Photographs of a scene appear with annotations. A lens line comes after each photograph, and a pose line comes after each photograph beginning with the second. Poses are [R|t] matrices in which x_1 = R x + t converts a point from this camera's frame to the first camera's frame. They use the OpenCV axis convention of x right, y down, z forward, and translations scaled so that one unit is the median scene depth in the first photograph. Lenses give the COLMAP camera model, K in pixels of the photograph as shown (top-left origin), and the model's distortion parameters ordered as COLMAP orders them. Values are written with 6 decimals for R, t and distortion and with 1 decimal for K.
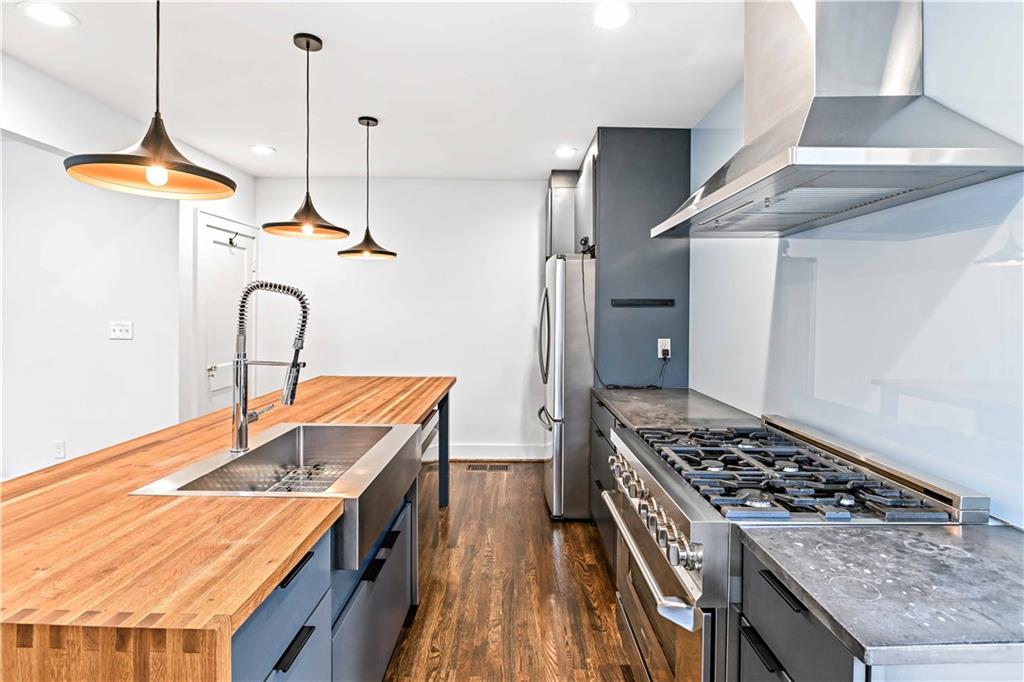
lens RADIAL K [[491.0, 0, 515.3], [0, 491.0, 309.6], [0, 0, 1]] dist [-0.019900, 0.002199]
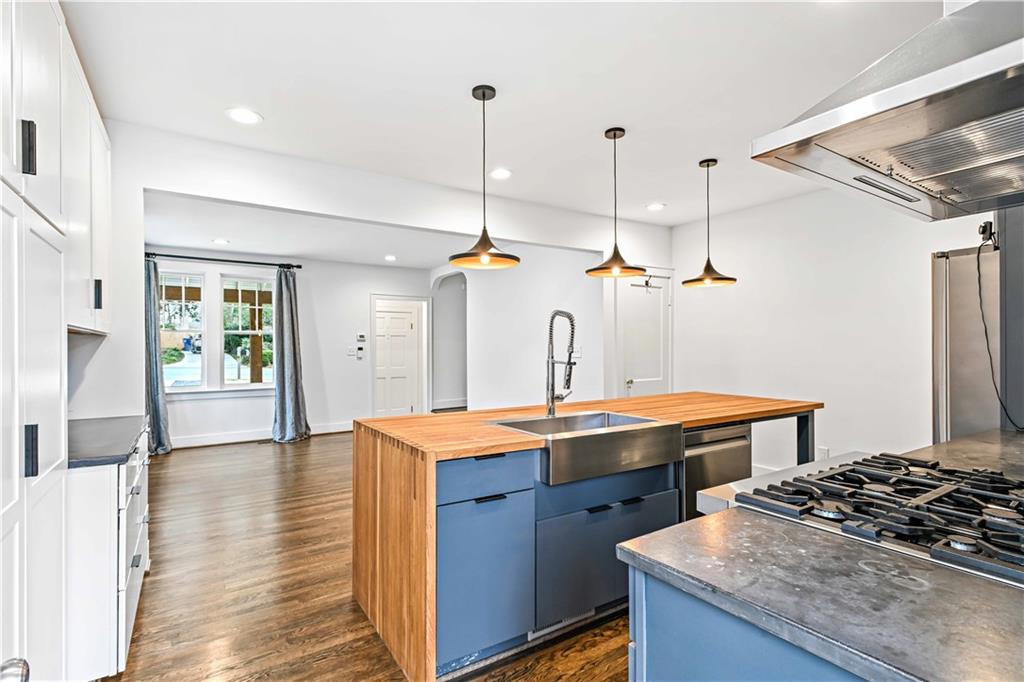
lens RADIAL K [[491.0, 0, 506.2], [0, 491.0, 344.0], [0, 0, 1]] dist [-0.019900, 0.002199]
pose [[0.545861, -0.011433, -0.837797, 0.705079], [0.009520, 0.999927, -0.007443, 0.060807], [0.837821, -0.003913, 0.545930, 0.000009]]
